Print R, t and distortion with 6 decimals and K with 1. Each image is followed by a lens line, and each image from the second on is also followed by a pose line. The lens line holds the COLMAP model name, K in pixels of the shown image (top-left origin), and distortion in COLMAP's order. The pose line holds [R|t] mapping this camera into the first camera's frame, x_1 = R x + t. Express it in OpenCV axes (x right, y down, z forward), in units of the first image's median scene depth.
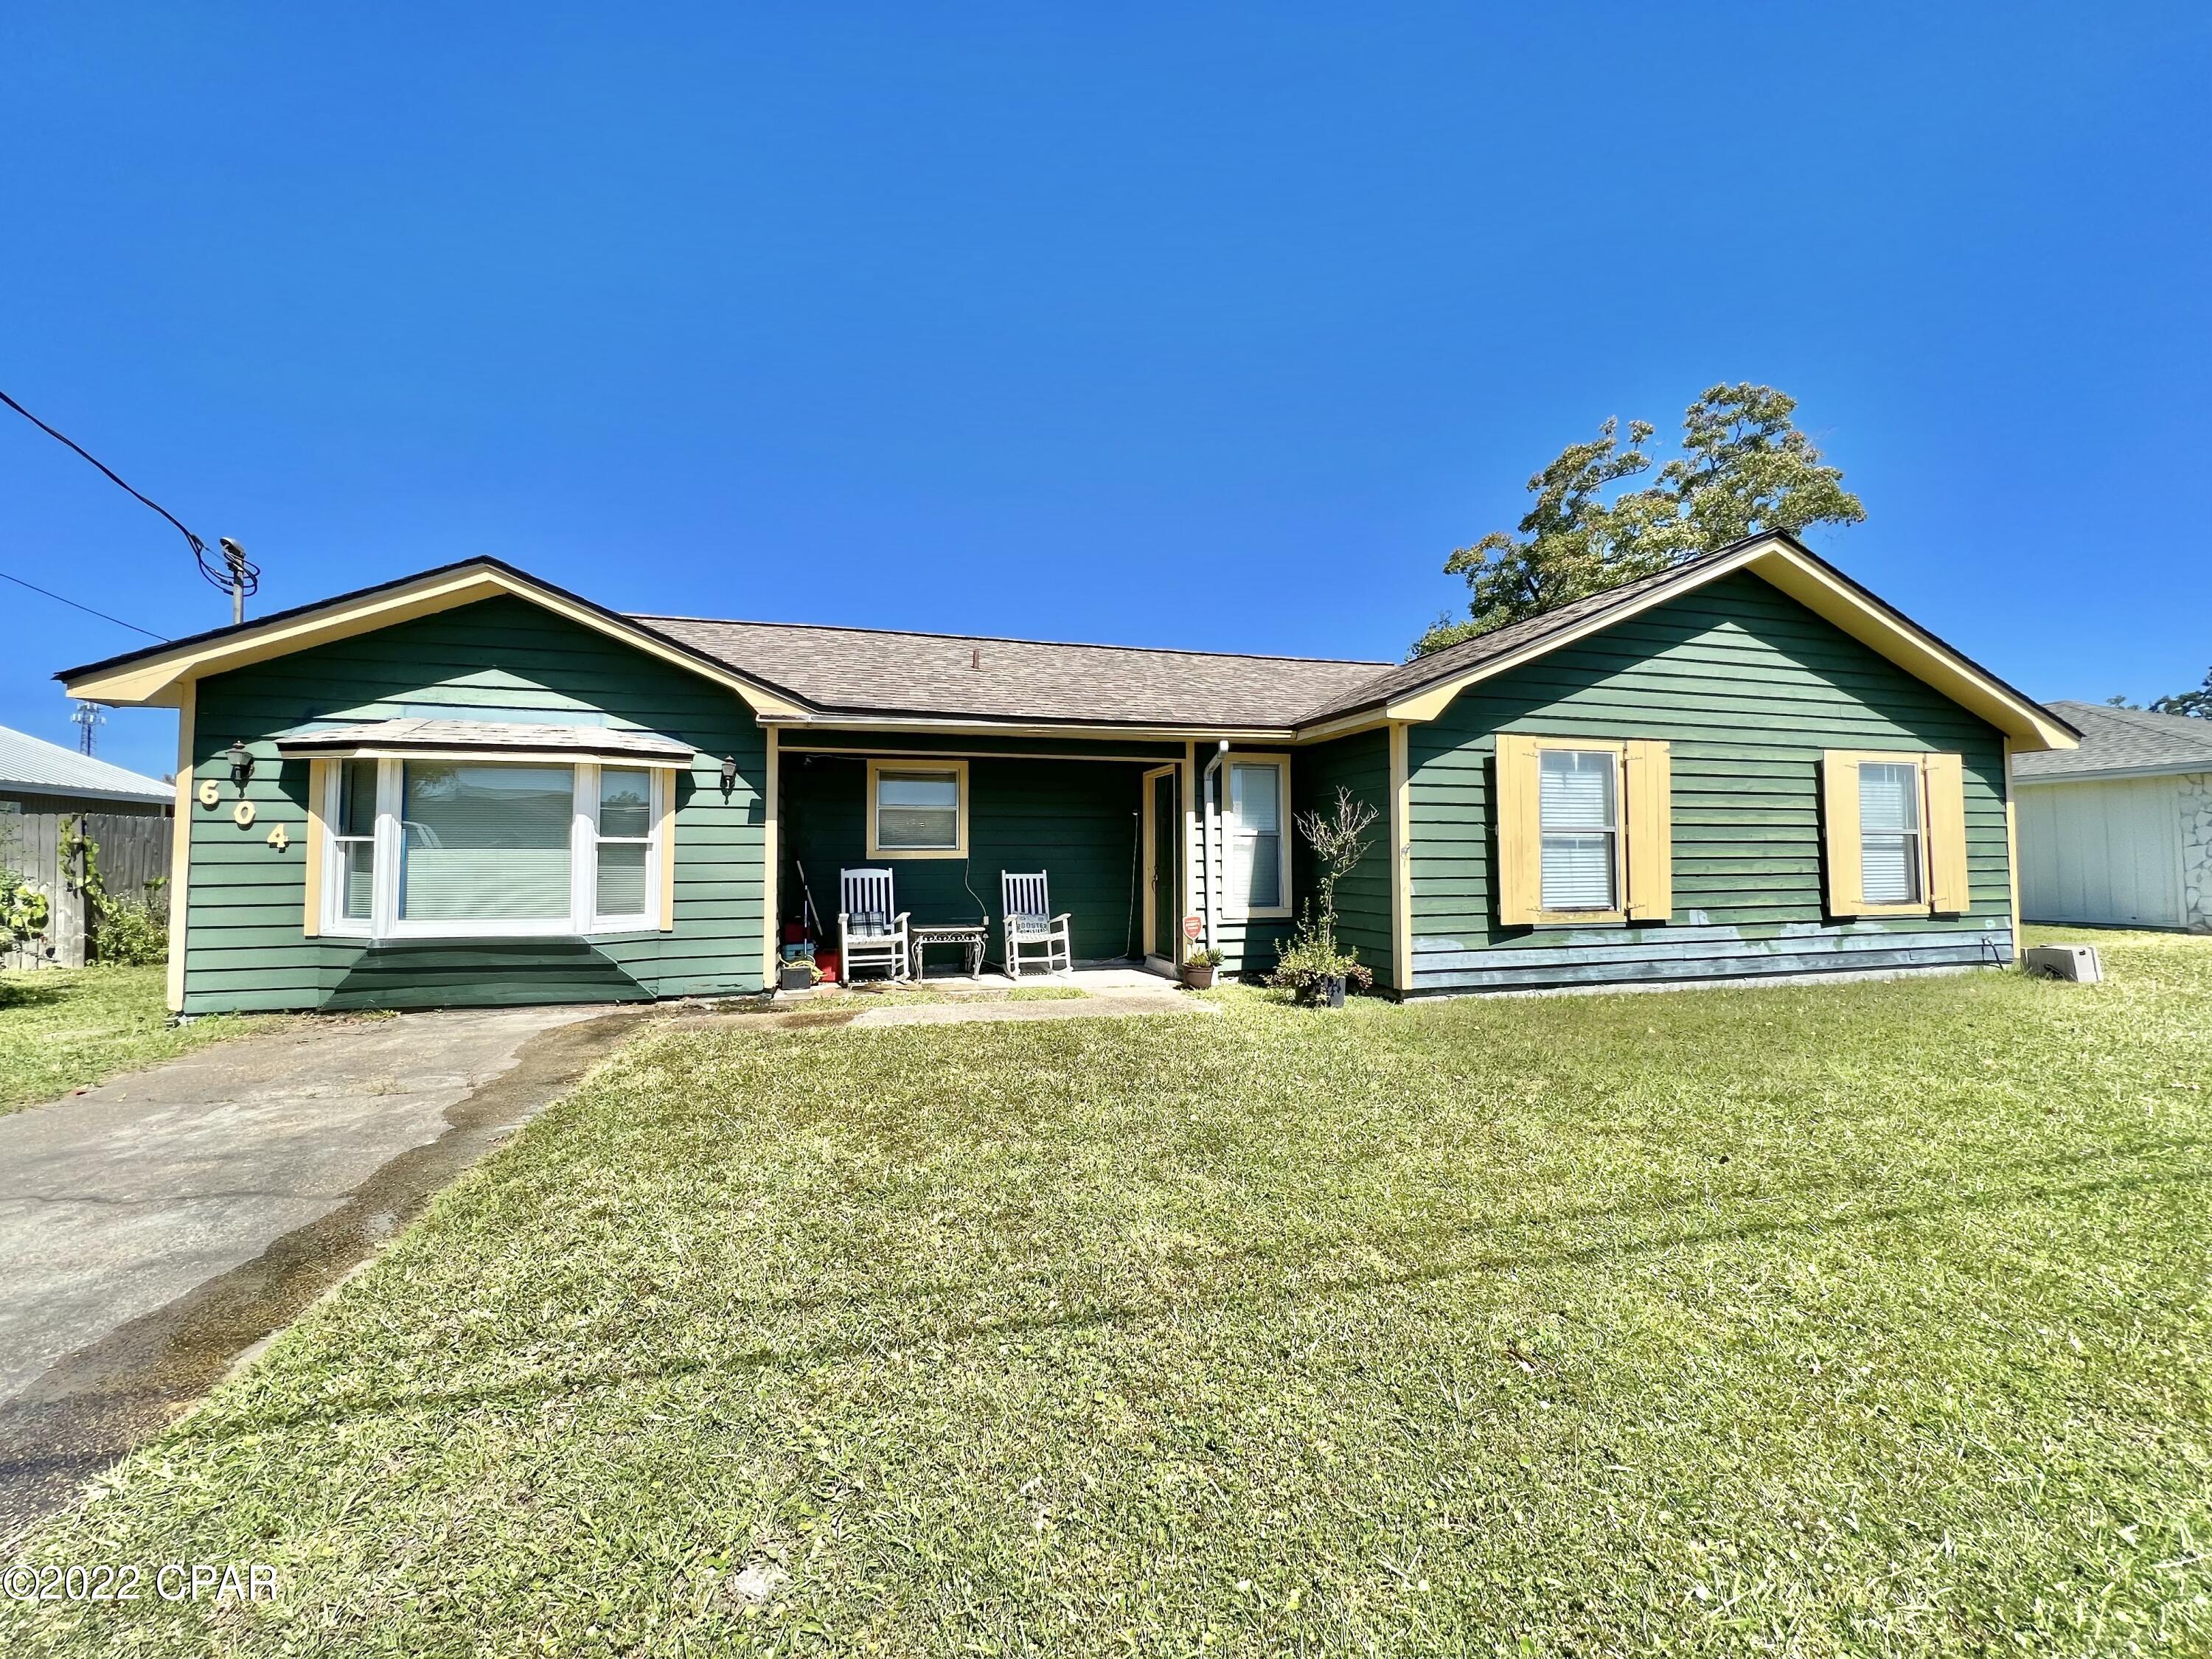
lens RADIAL K [[882.4, 0, 1106.5], [0, 882.4, 828.0], [0, 0, 1]] dist [-0.001402, -0.000048]
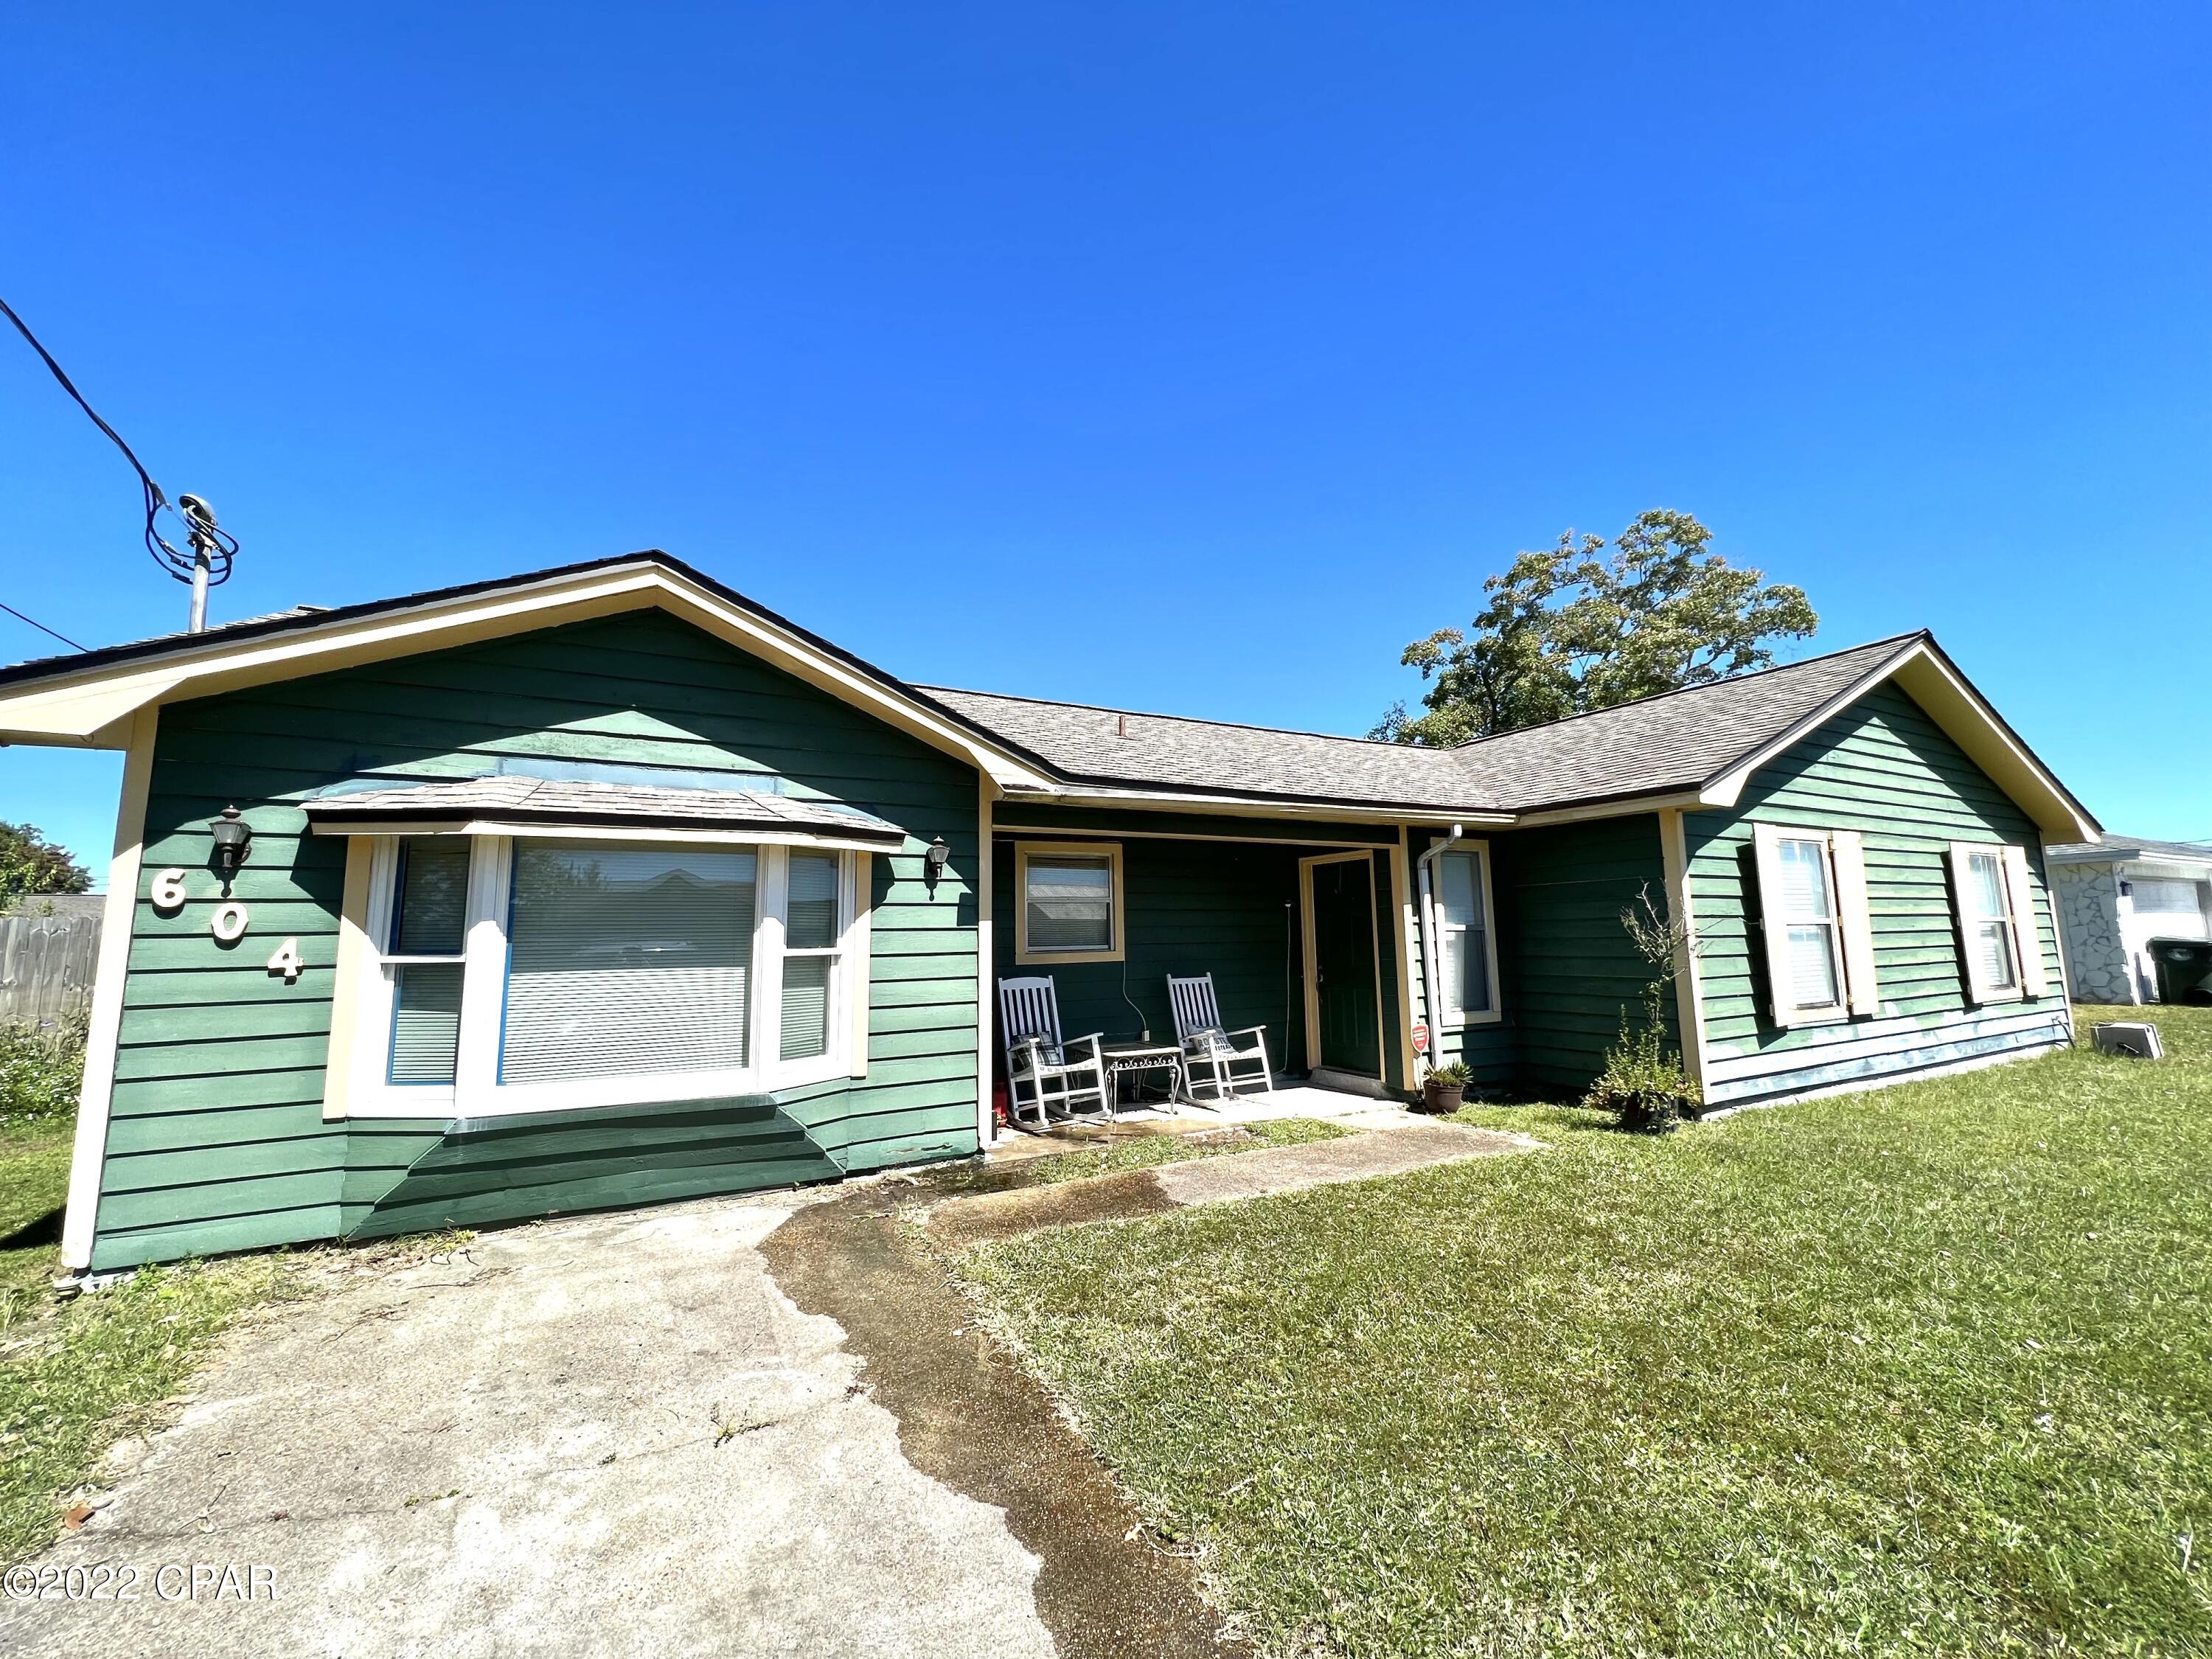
lens RADIAL K [[882.4, 0, 1102.7], [0, 882.4, 828.7], [0, 0, 1]] dist [-0.001402, -0.000048]
pose [[0.976915, 0.012887, 0.213240, -0.448590], [0.006316, 0.996000, -0.089129, -0.019793], [-0.213536, 0.088418, 0.972926, 0.229520]]
